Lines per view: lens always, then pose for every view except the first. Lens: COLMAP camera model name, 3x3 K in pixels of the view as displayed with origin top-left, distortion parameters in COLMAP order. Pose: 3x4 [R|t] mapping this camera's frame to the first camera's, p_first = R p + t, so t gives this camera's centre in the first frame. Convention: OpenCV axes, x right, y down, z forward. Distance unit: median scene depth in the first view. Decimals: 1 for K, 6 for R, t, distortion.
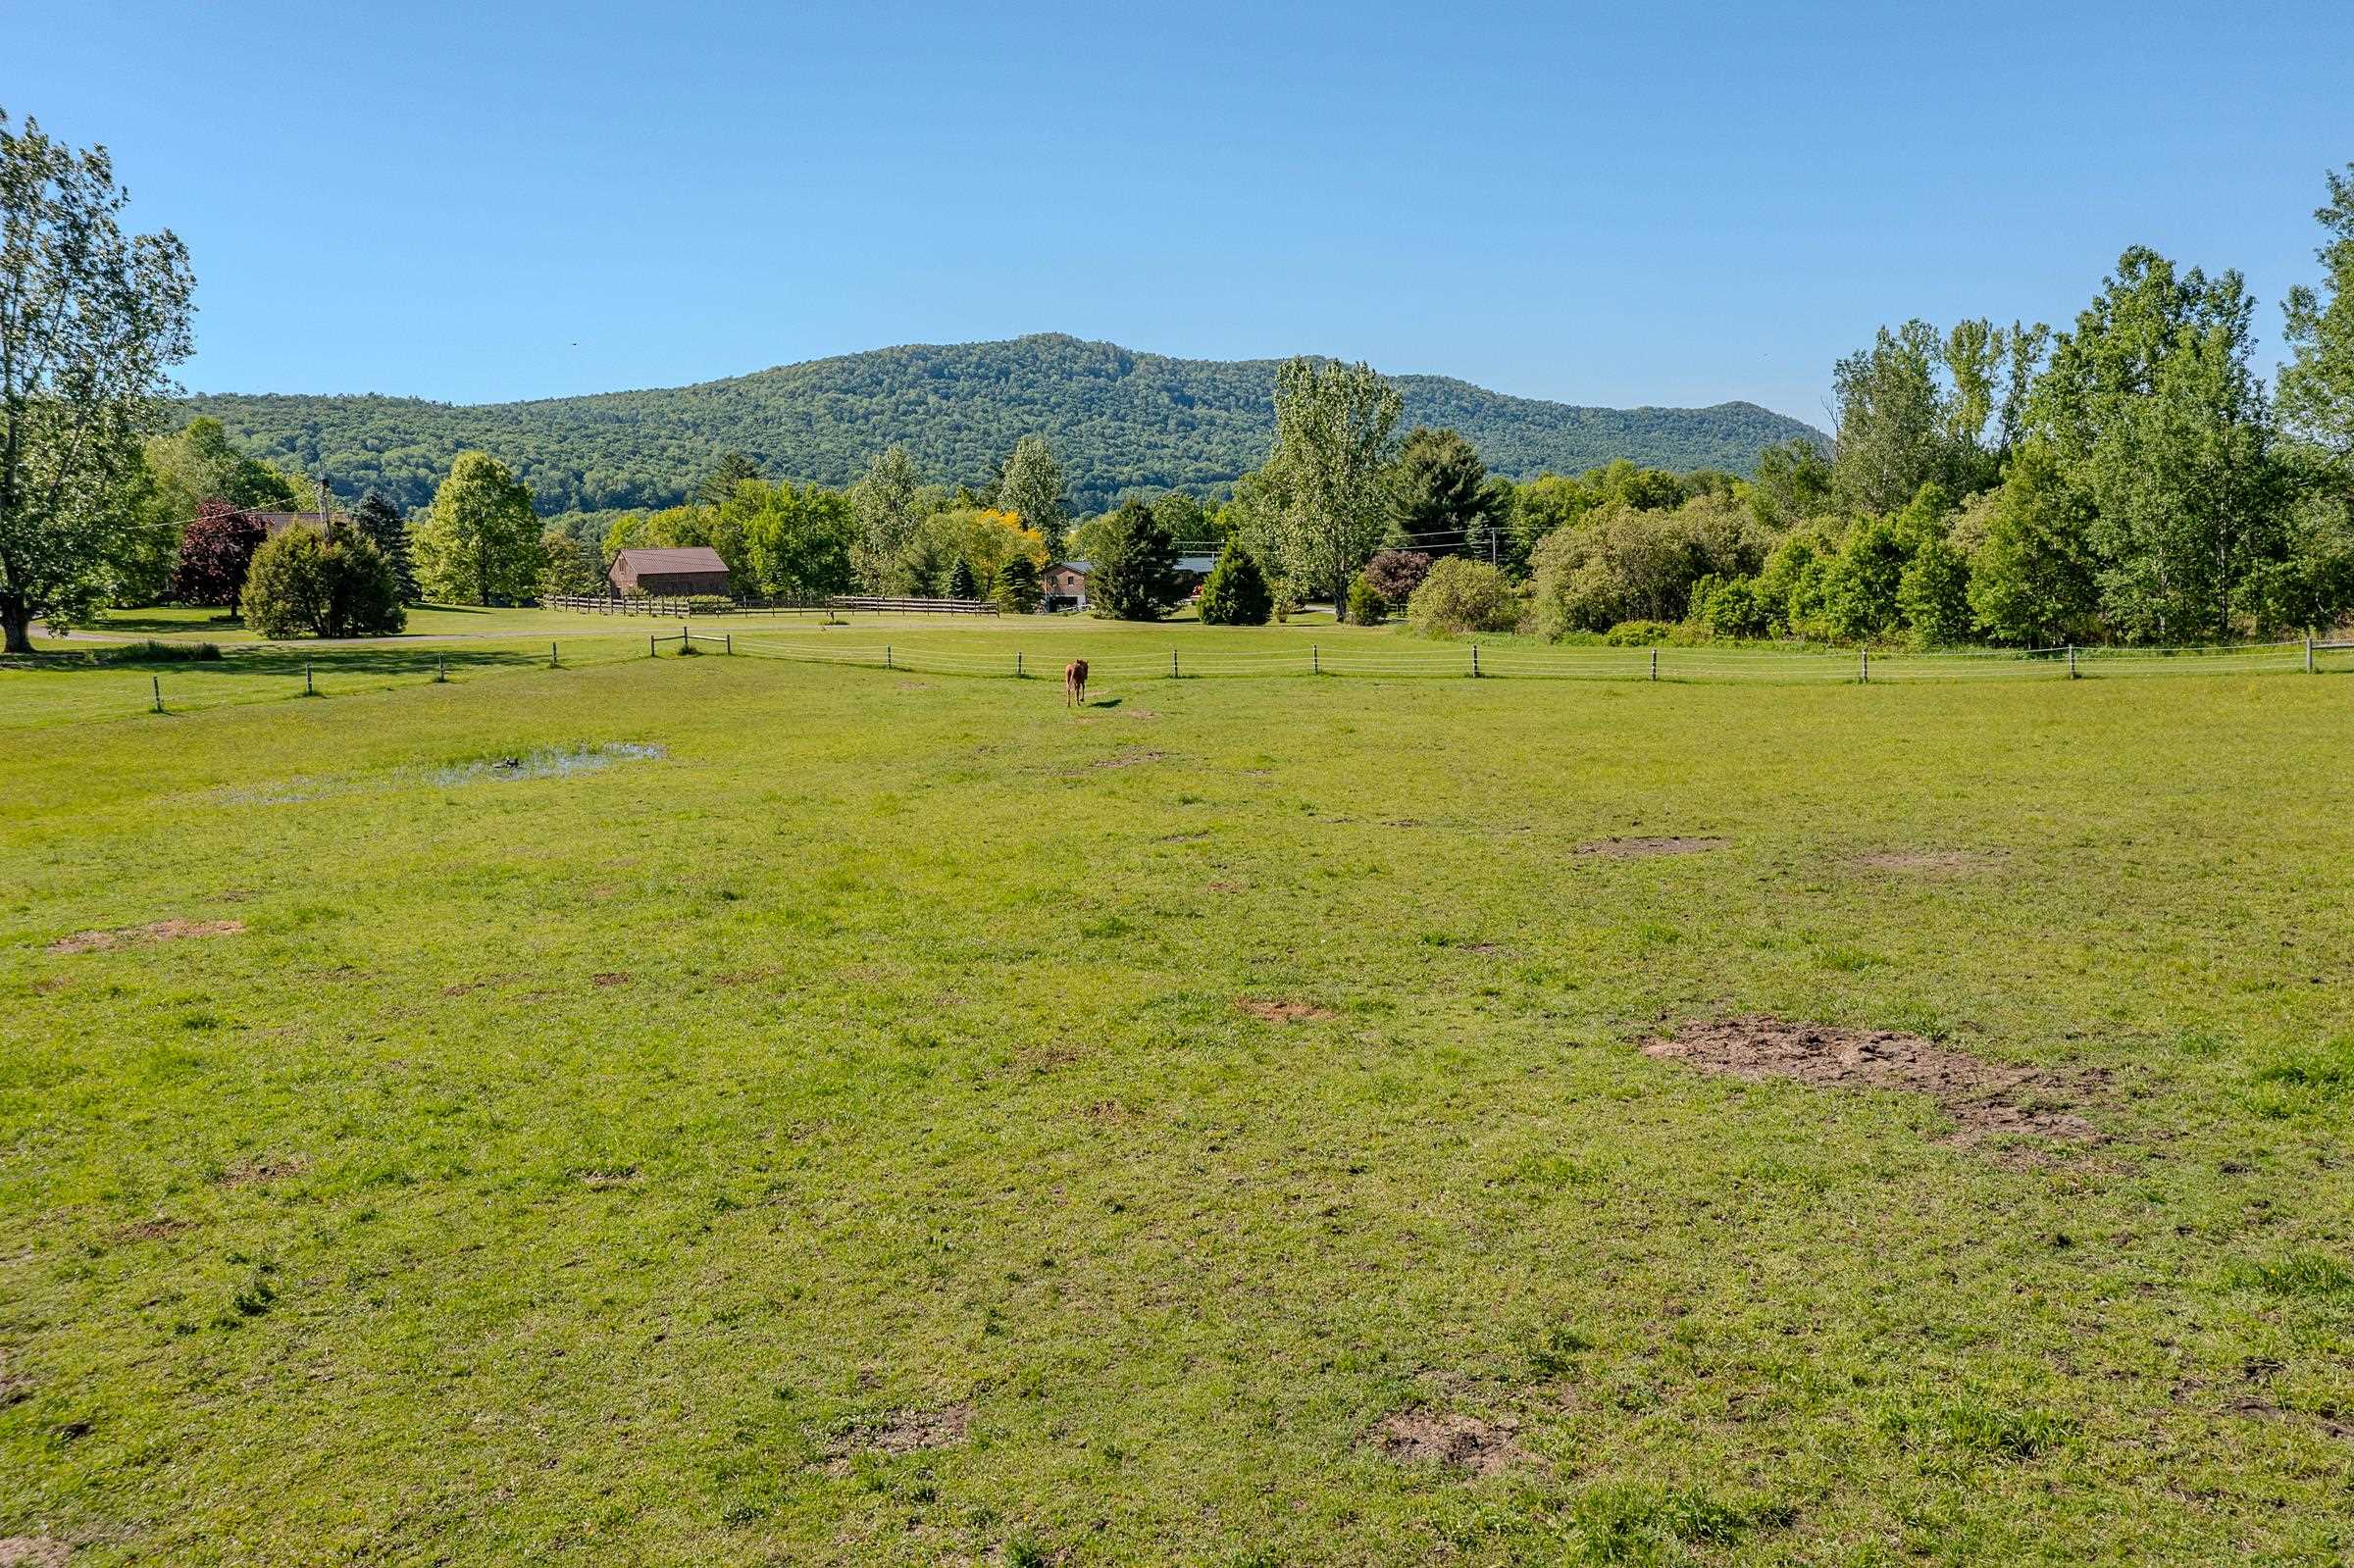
lens RADIAL K [[1936.0, 0, 1177.0], [0, 1936.0, 784.0], [0, 0, 1]] dist [0.006677, 0.010990]
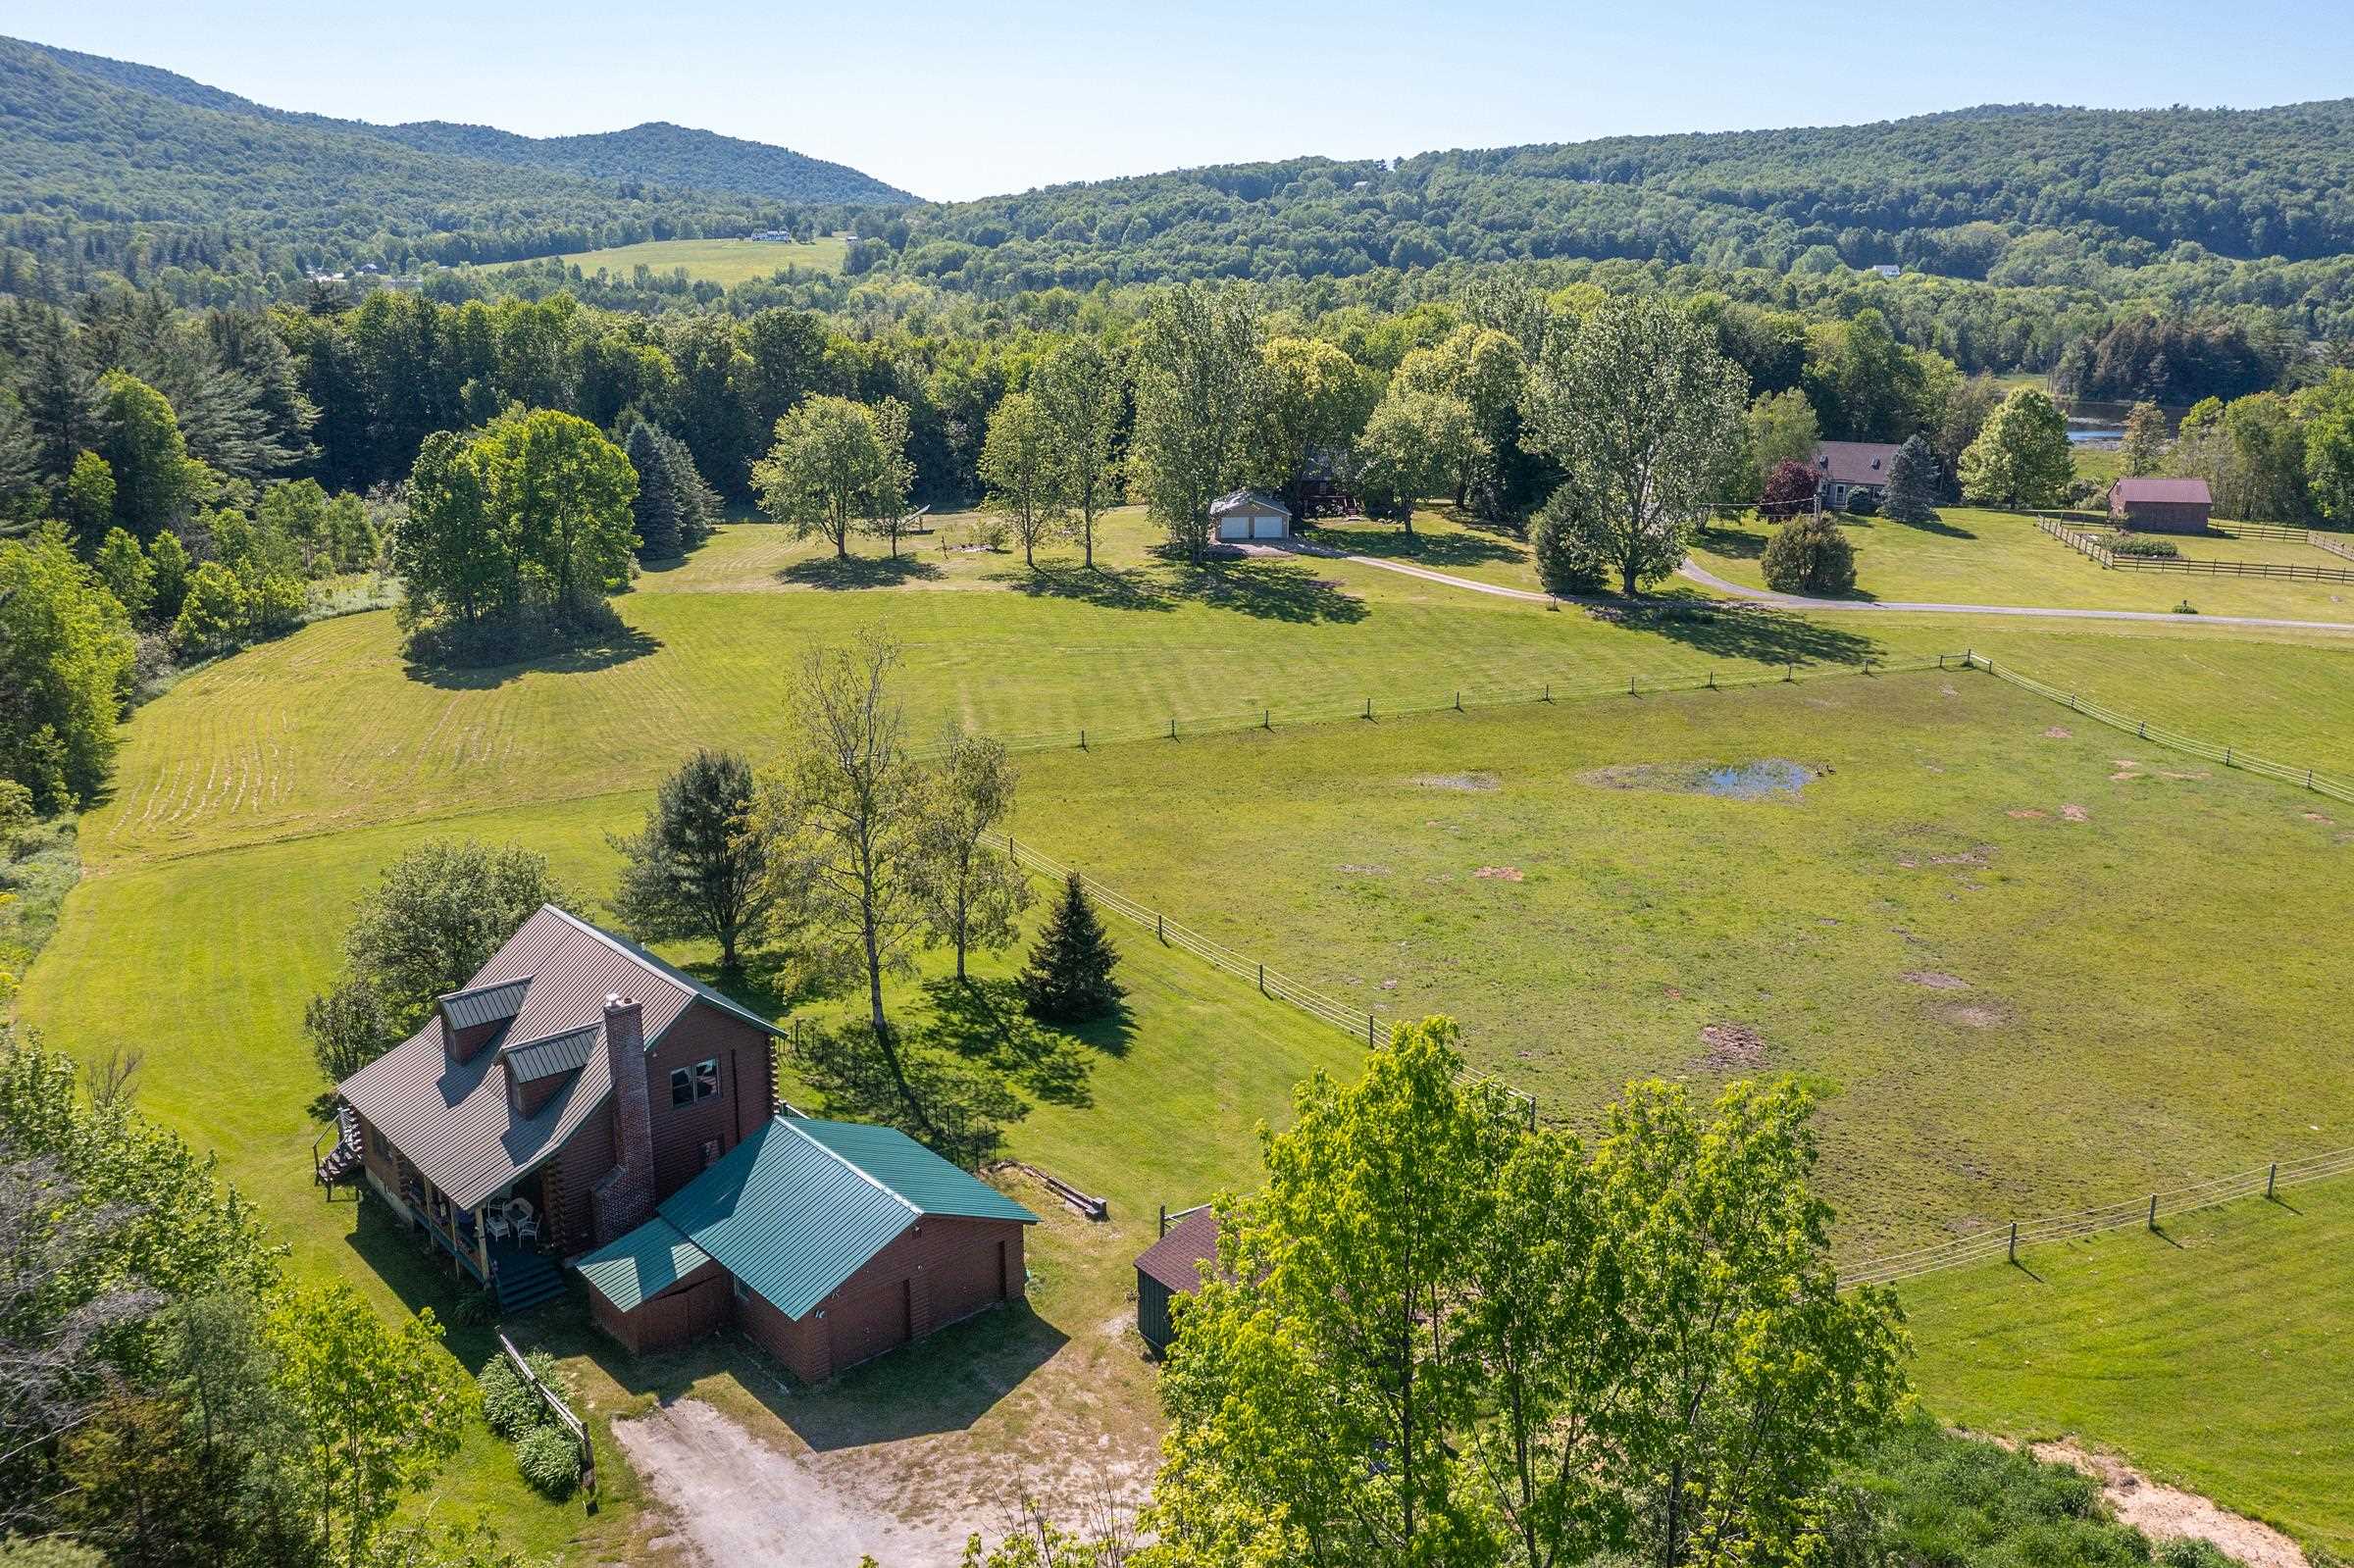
lens RADIAL K [[1898.0, 0, 1177.0], [0, 1898.0, 784.0], [0, 0, 1]] dist [0.002154, -0.002509]
pose [[0.653088, 0.232048, -0.720854, 0.032270], [-0.114102, 0.971181, 0.209255, -0.015367], [0.748637, -0.054411, 0.660744, -0.035941]]
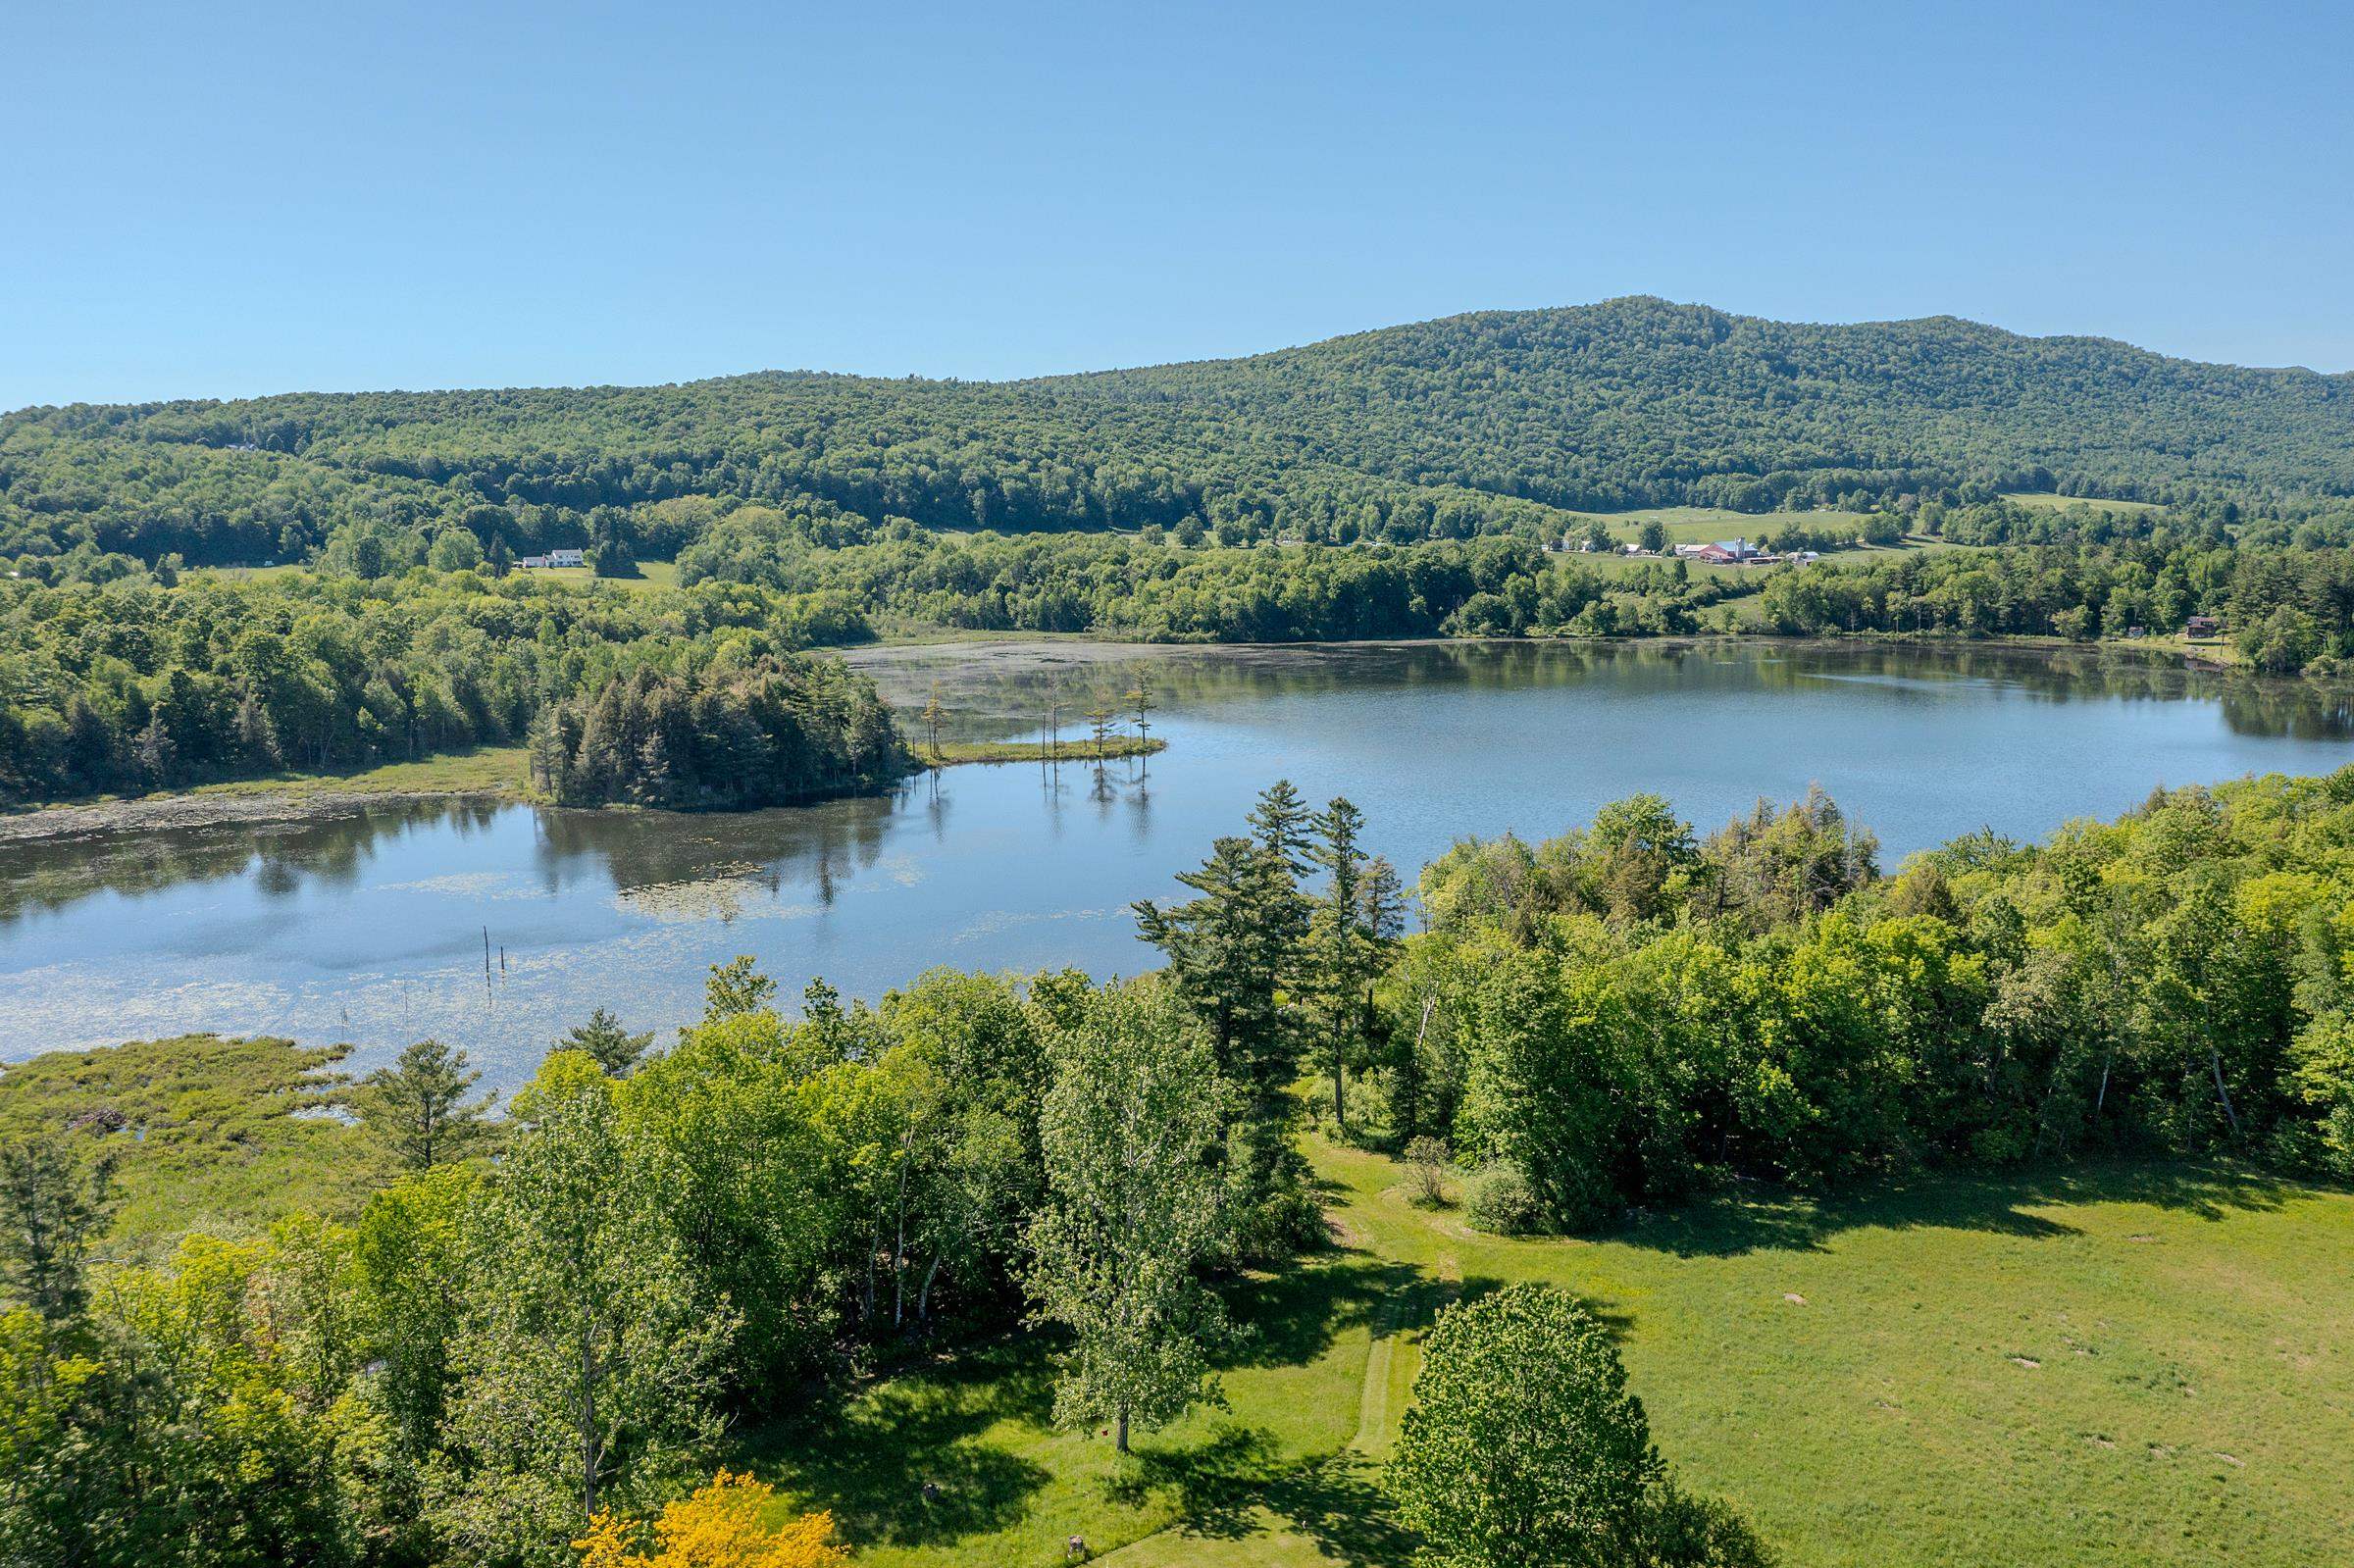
lens RADIAL K [[1901.1, 0, 1177.0], [0, 1901.1, 784.0], [0, 0, 1]] dist [-0.001566, 0.011256]
pose [[0.954709, 0.064834, -0.290392, 0.005721], [-0.056641, 0.997726, 0.036540, -0.049443], [0.292100, -0.018437, 0.956210, 0.152119]]
